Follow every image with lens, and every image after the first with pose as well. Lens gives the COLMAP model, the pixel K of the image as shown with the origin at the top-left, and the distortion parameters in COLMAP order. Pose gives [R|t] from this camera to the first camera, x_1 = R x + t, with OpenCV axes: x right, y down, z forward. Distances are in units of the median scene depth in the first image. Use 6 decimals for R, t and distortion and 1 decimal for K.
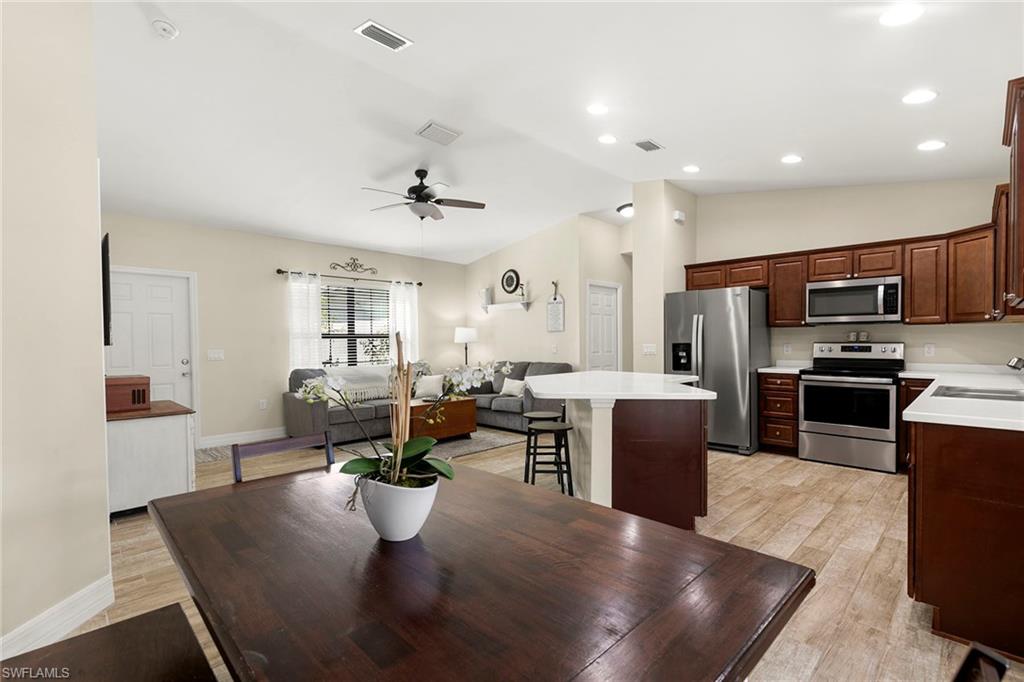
lens RADIAL K [[458.5, 0, 509.0], [0, 458.5, 349.4], [0, 0, 1]] dist [0.009754, -0.002462]
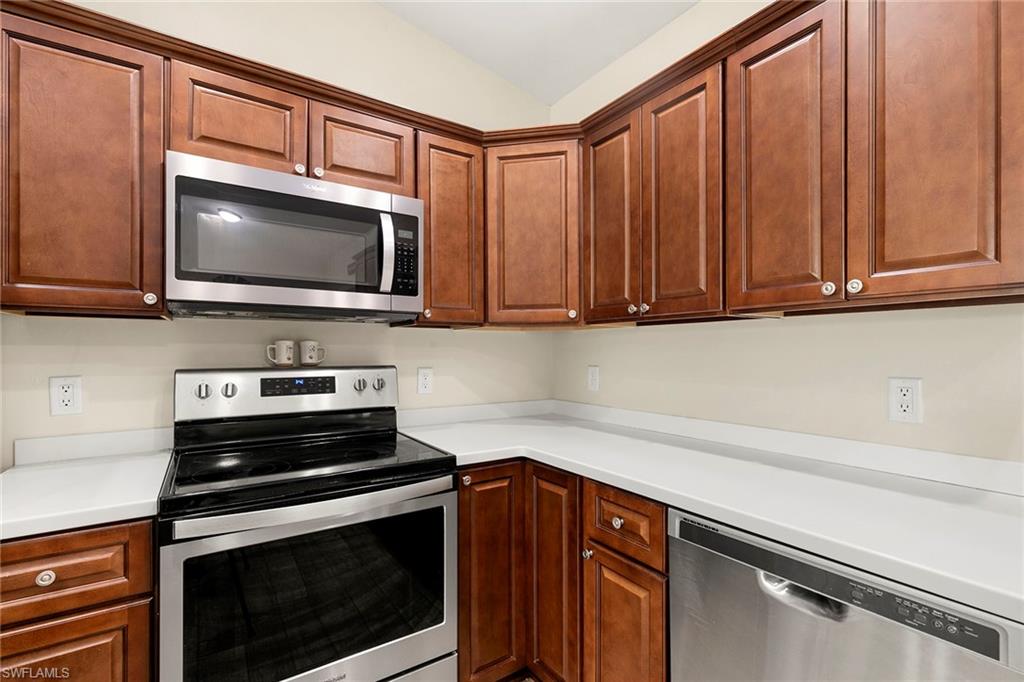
lens RADIAL K [[458.5, 0, 510.5], [0, 458.5, 350.3], [0, 0, 1]] dist [0.009754, -0.002462]
pose [[0.197088, 0.005823, 0.980369, 0.420424], [0.018554, 0.999781, -0.009668, -0.022174], [-0.980210, 0.020095, 0.196937, 0.746904]]
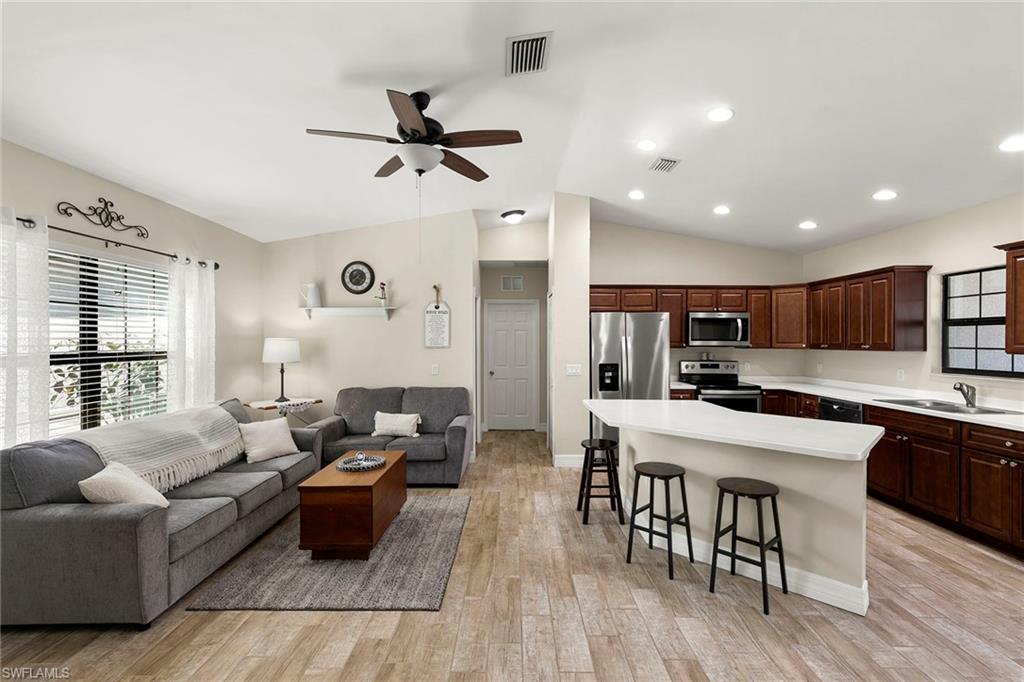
lens RADIAL K [[458.5, 0, 511.2], [0, 458.5, 341.5], [0, 0, 1]] dist [0.009754, -0.002462]
pose [[0.703853, 0.006829, 0.710312, -0.528495], [0.005932, 0.999862, -0.015491, -0.051592], [-0.710320, 0.015117, 0.703716, 0.481638]]
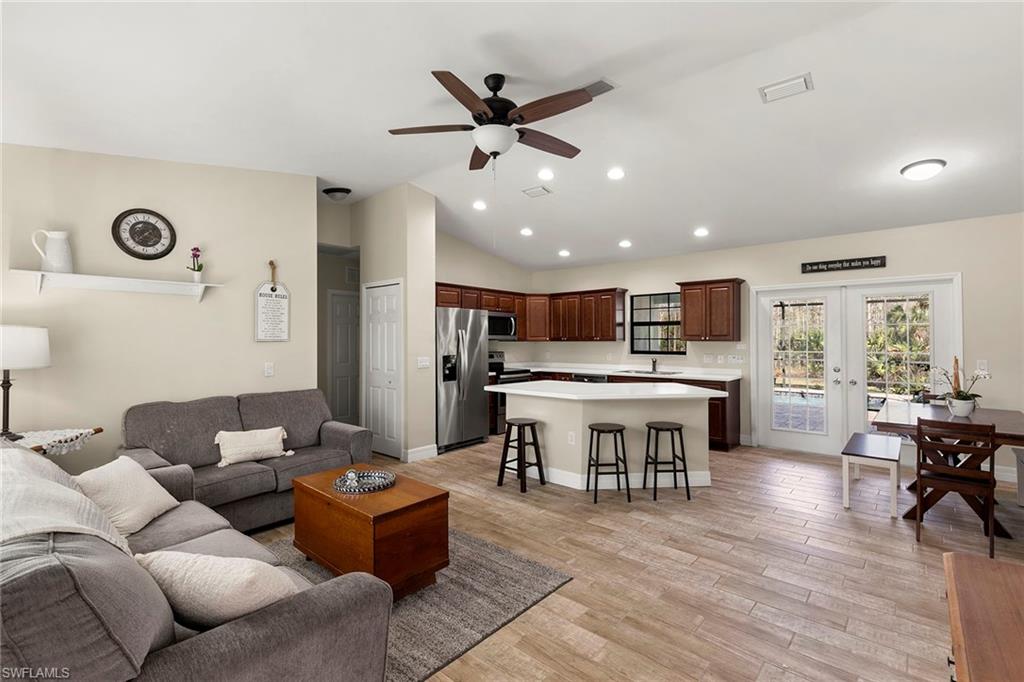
lens RADIAL K [[458.5, 0, 509.3], [0, 458.5, 335.4], [0, 0, 1]] dist [0.009754, -0.002462]
pose [[-0.069091, 0.017996, 0.997448, -0.767342], [0.019478, 0.999671, -0.016687, -0.043079], [-0.997420, 0.018276, -0.069419, 1.011982]]
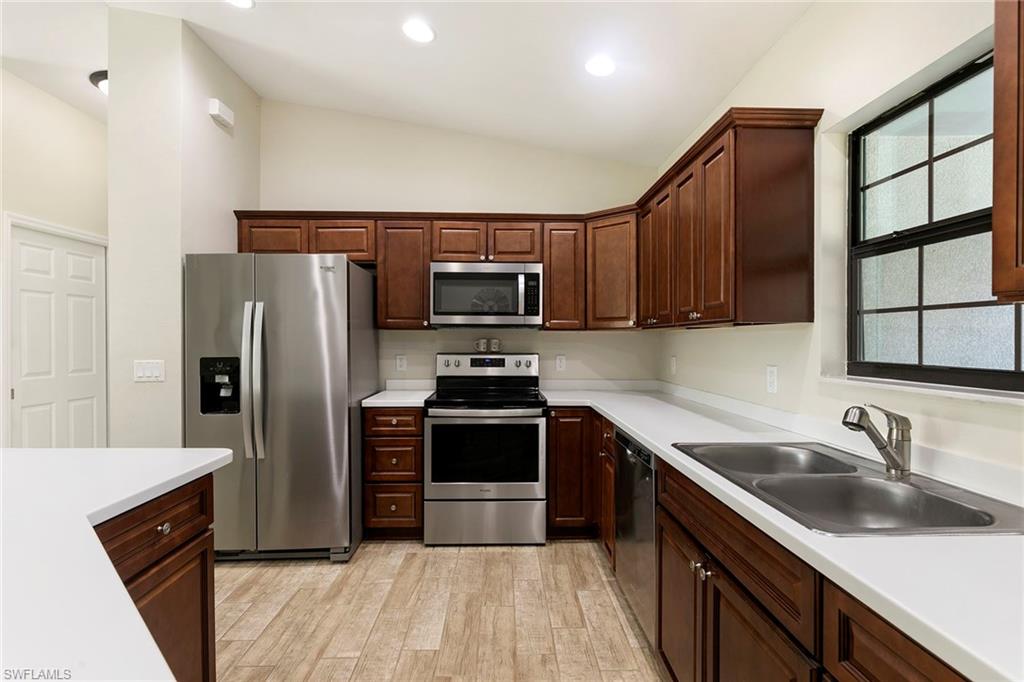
lens RADIAL K [[483.8, 0, 511.4], [0, 483.8, 340.4], [0, 0, 1]] dist [0.003515, -0.001197]
pose [[0.685193, 0.005308, 0.728342, 0.228488], [0.007906, 0.999860, -0.014724, -0.023648], [-0.728318, 0.015847, 0.685056, 0.450234]]
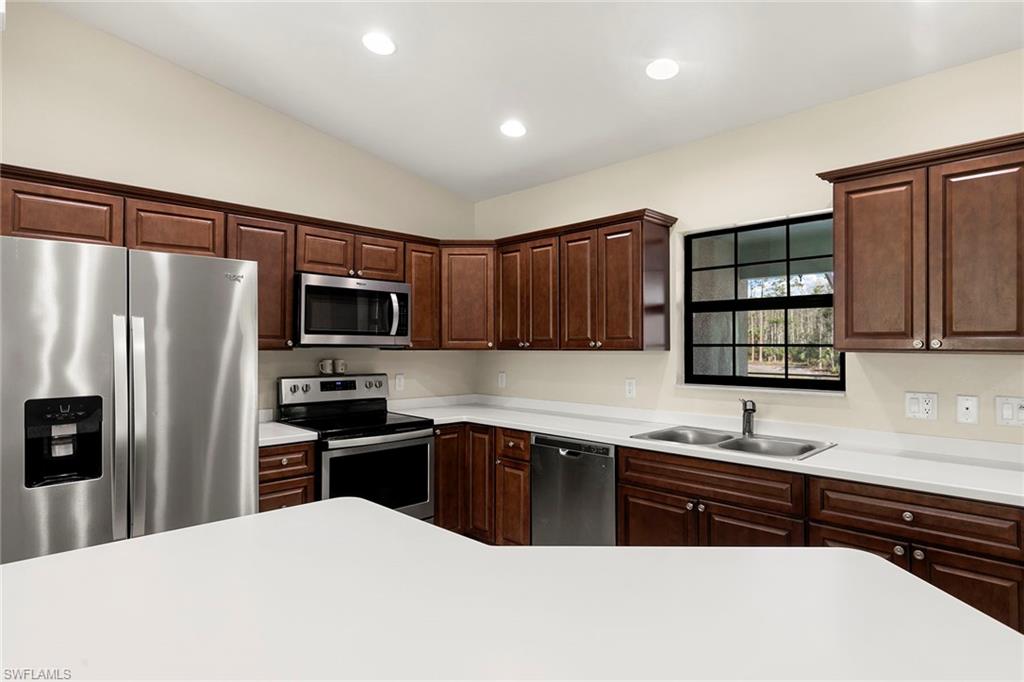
lens RADIAL K [[550.3, 0, 510.1], [0, 550.3, 338.3], [0, 0, 1]] dist [0.000413, 0.000624]
pose [[0.009408, 0.020798, 0.999739, -0.017267], [0.016900, 0.999638, -0.020955, -0.046240], [-0.999813, 0.017093, 0.009053, 0.733573]]
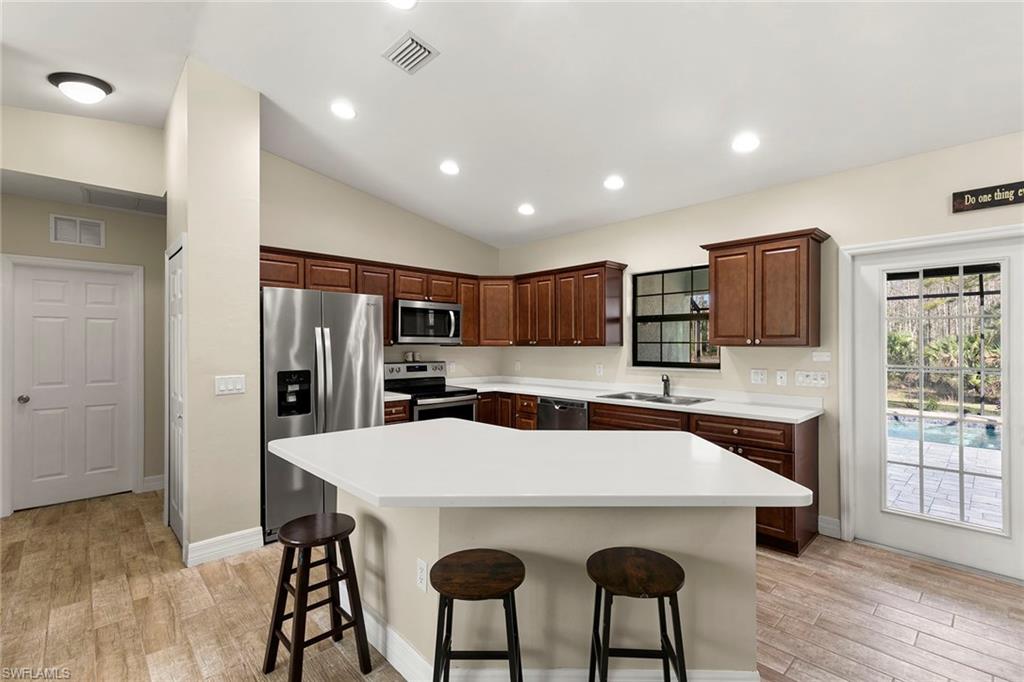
lens RADIAL K [[458.5, 0, 511.4], [0, 458.5, 343.0], [0, 0, 1]] dist [0.009754, -0.002462]
pose [[0.021503, 0.009783, 0.999721, -0.265183], [0.018739, 0.999773, -0.010186, -0.042914], [-0.999593, 0.018952, 0.021315, 0.747173]]
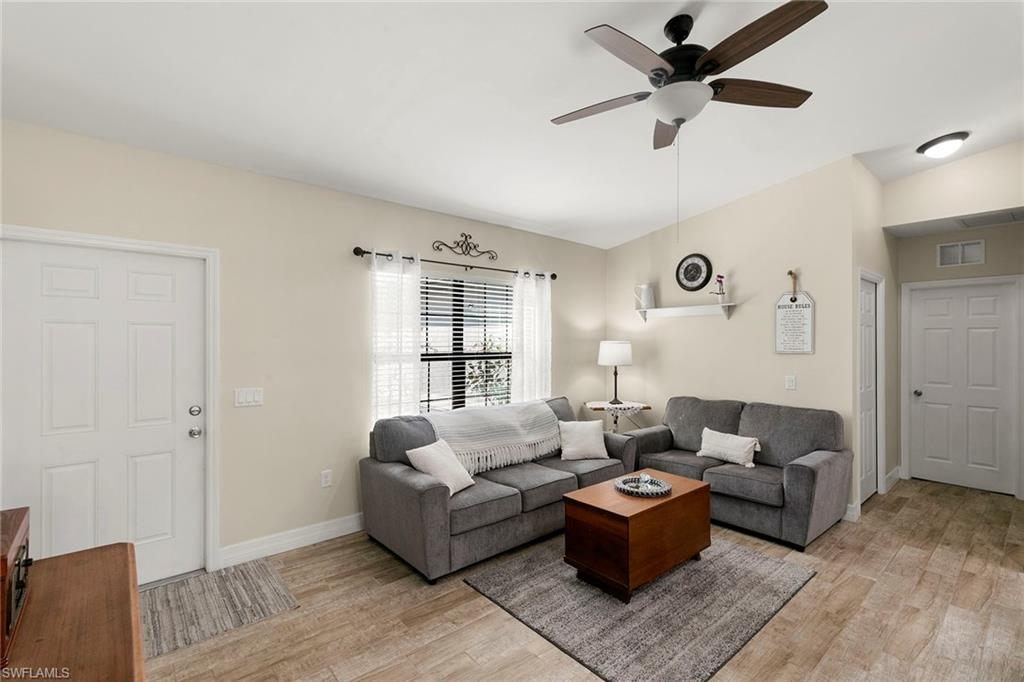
lens RADIAL K [[458.5, 0, 510.6], [0, 458.5, 340.4], [0, 0, 1]] dist [0.009754, -0.002462]
pose [[0.997619, 0.010397, -0.068178, -0.319877], [-0.011870, 0.999704, -0.021237, -0.055020], [0.067937, 0.021996, 0.997447, 0.522102]]
